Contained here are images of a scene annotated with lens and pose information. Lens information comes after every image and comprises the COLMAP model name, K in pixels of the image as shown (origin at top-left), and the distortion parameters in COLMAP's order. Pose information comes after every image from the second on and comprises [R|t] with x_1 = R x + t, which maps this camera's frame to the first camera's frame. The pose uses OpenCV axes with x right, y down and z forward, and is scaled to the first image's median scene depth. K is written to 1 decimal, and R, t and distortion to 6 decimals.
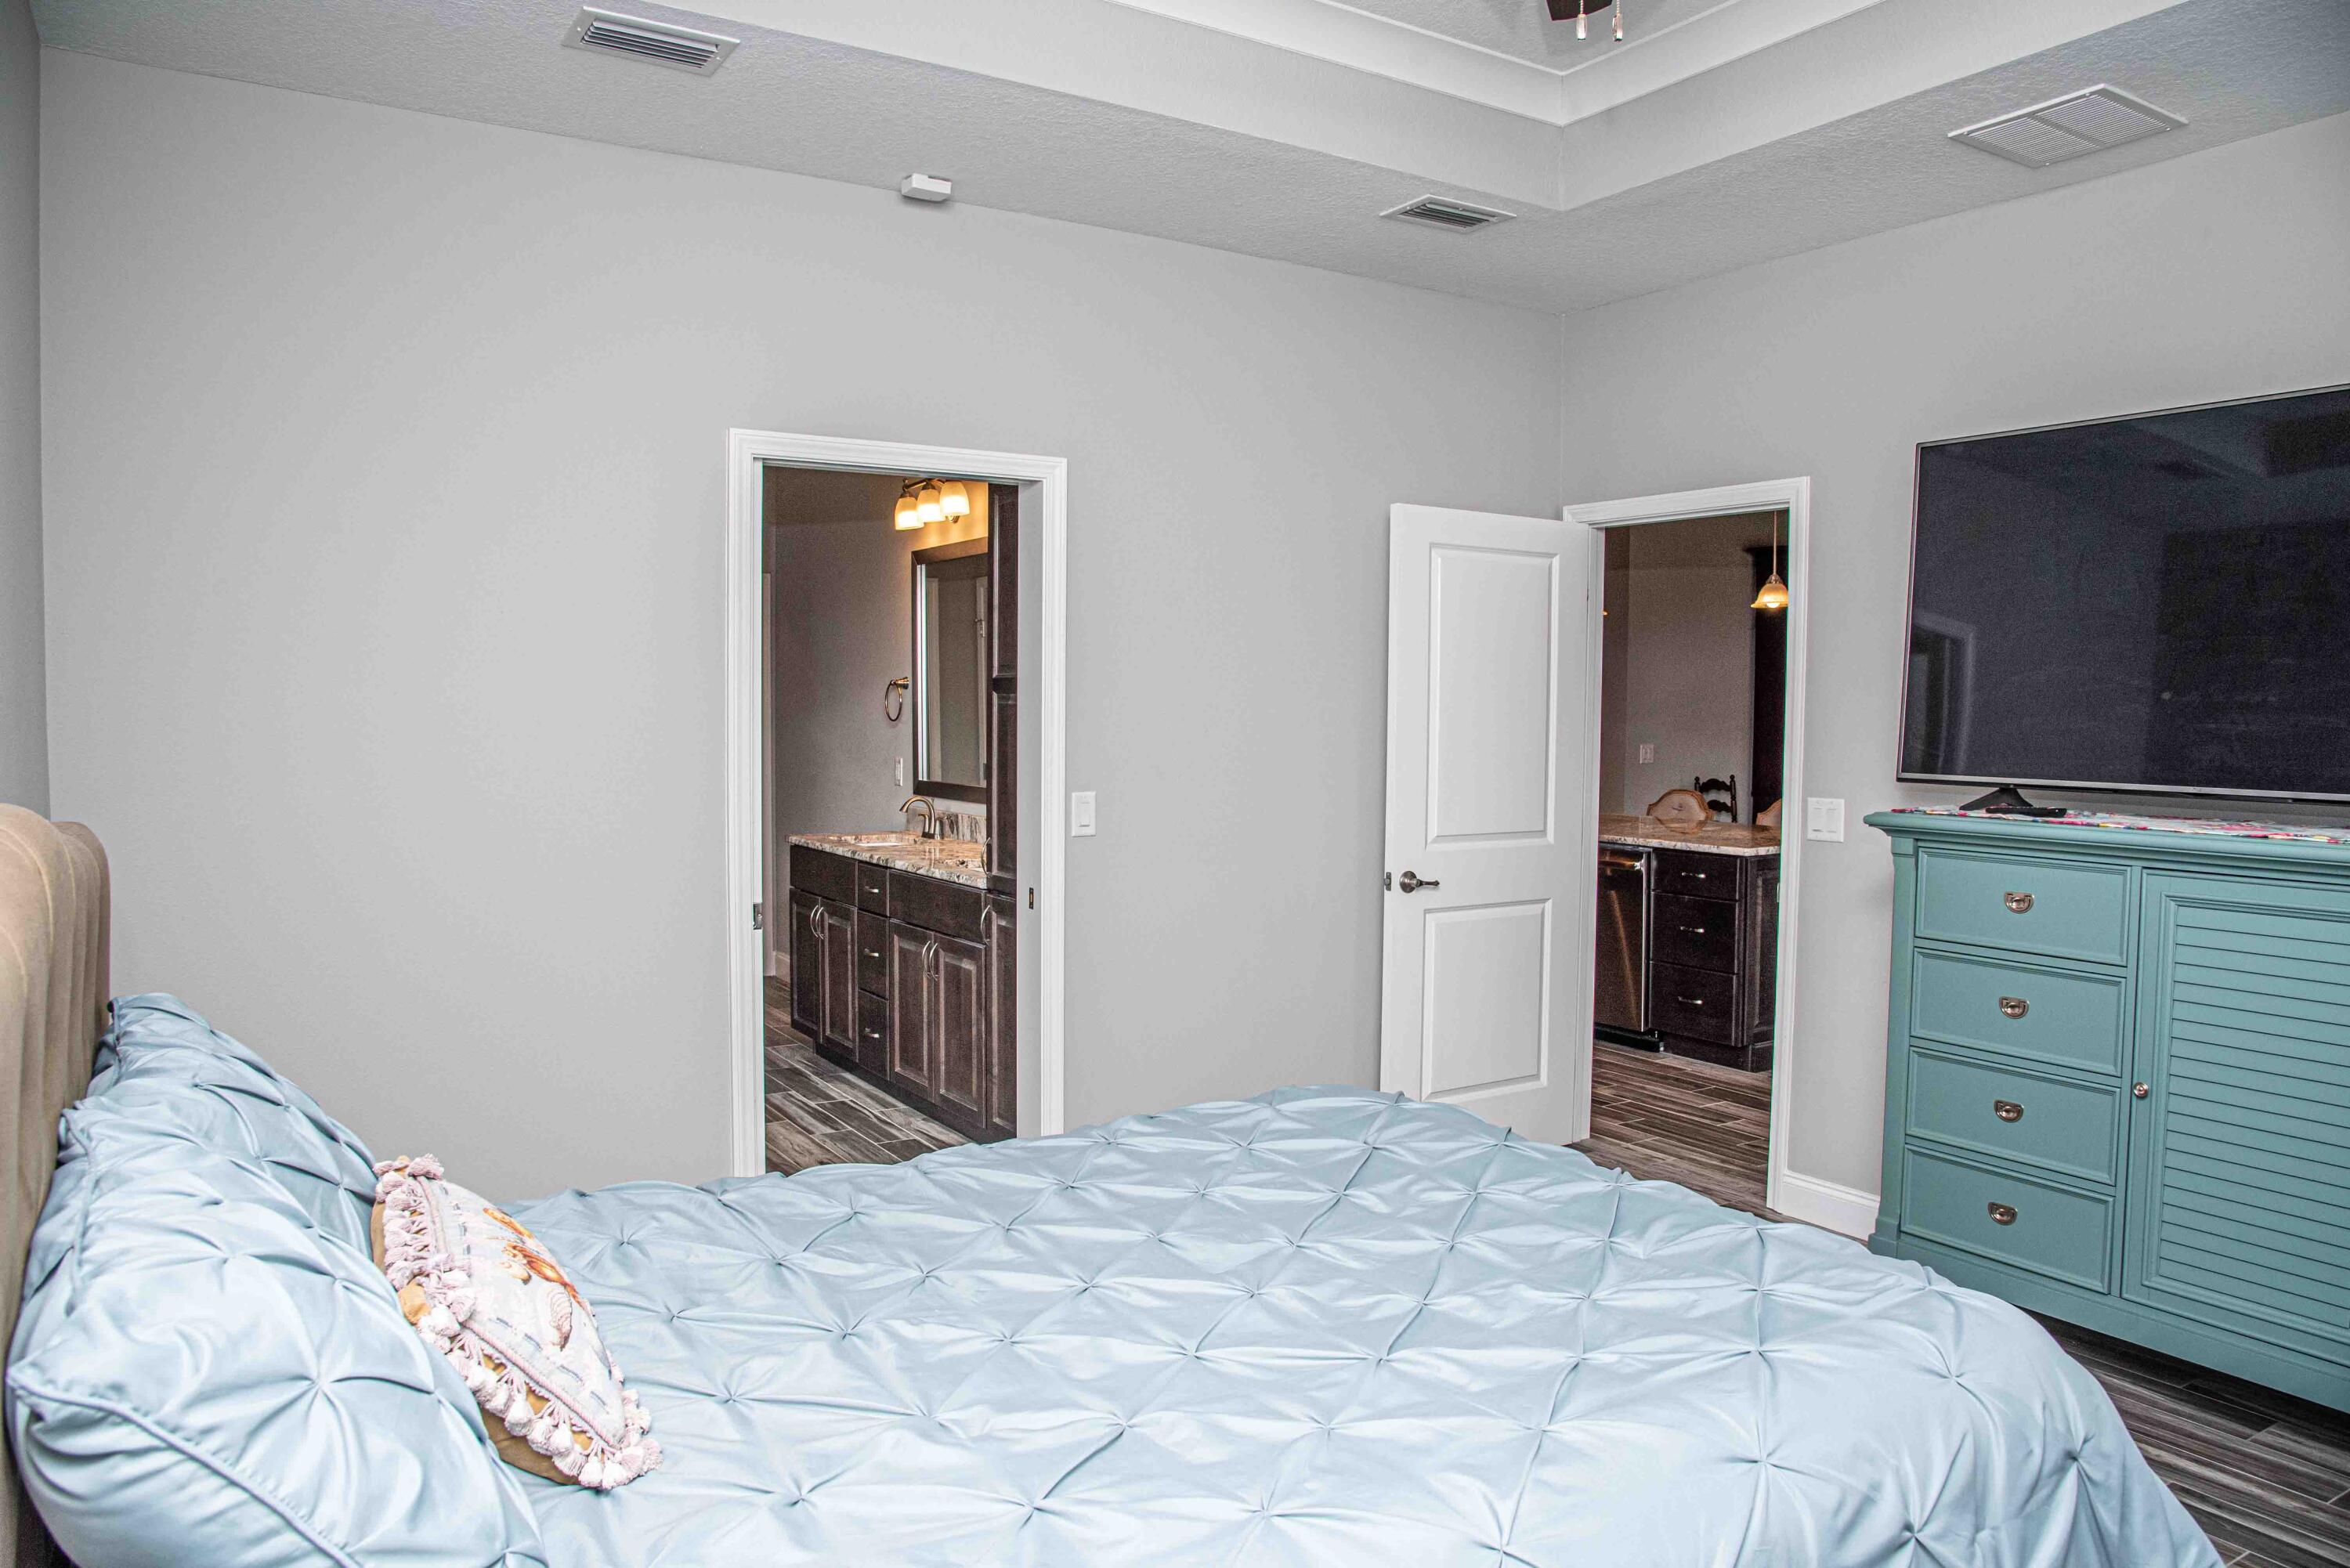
lens RADIAL K [[1603.4, 0, 1170.9], [0, 1603.4, 793.0], [0, 0, 1]] dist [-0.110981, 0.060419]
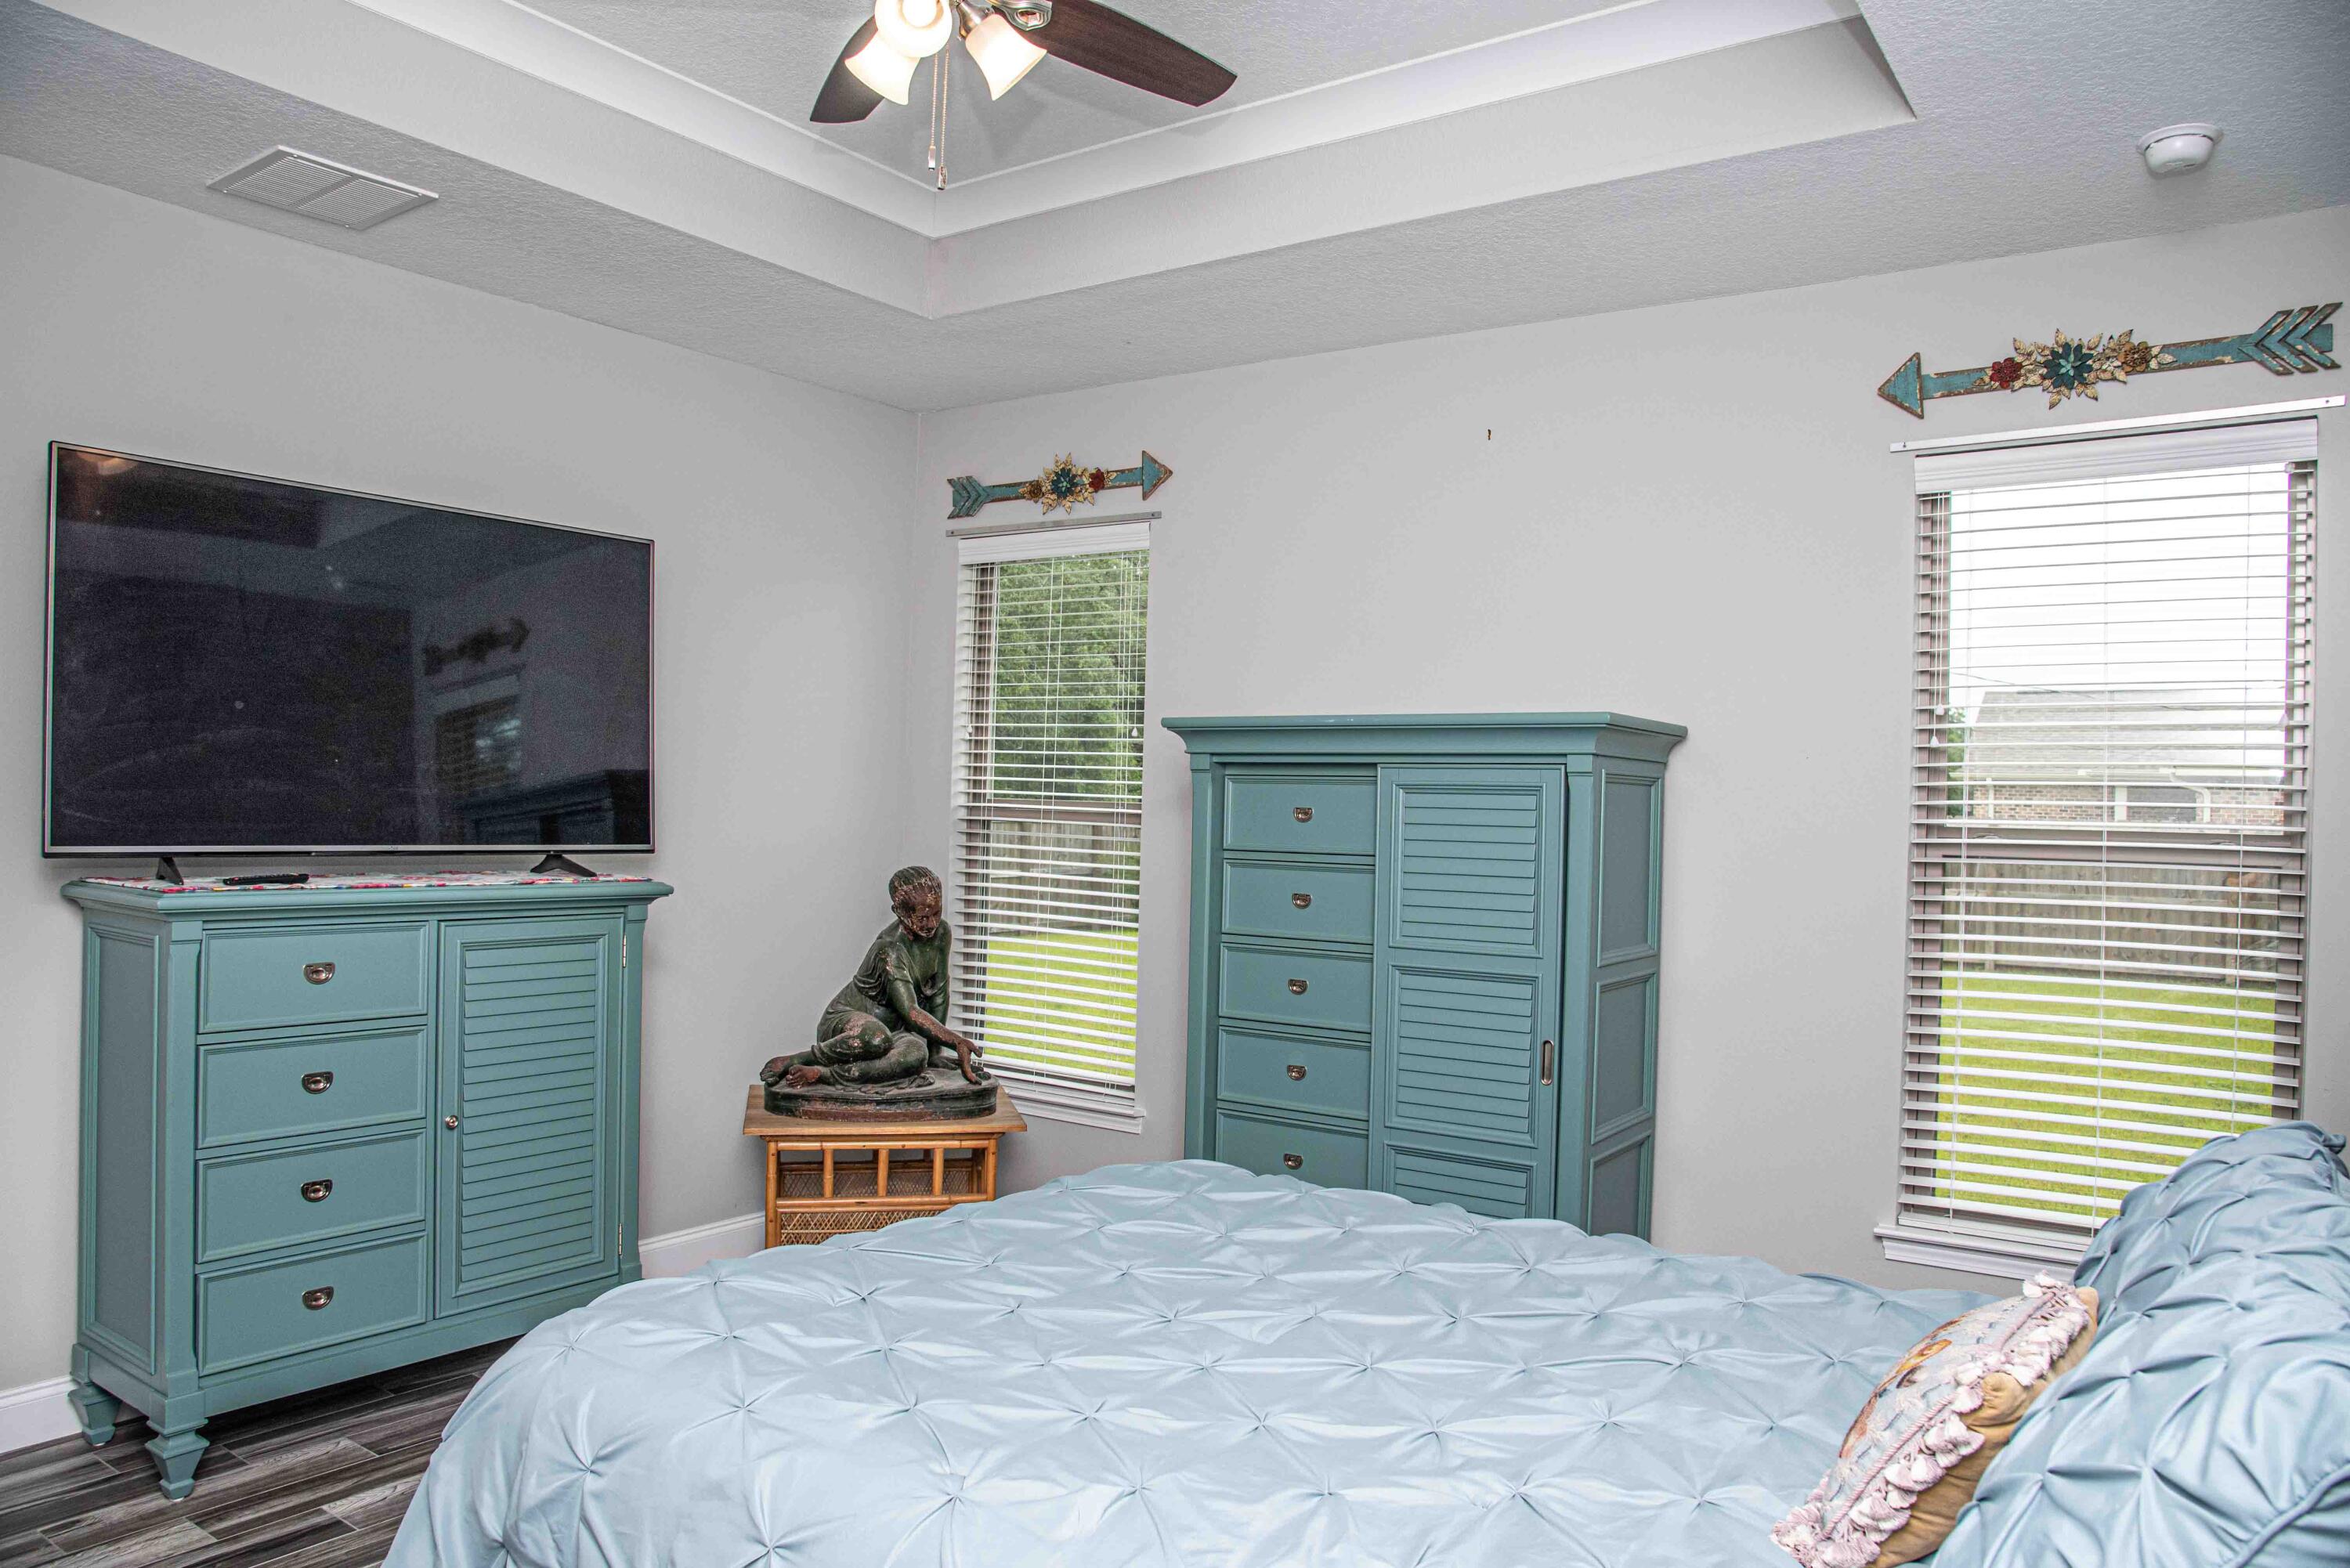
lens RADIAL K [[1603.4, 0, 1170.9], [0, 1603.4, 793.0], [0, 0, 1]] dist [-0.110981, 0.060419]
pose [[-0.385372, -0.014247, 0.922651, -0.586735], [0.024521, 0.999370, 0.025674, -0.056857], [-0.922436, 0.032518, -0.384780, 0.935619]]
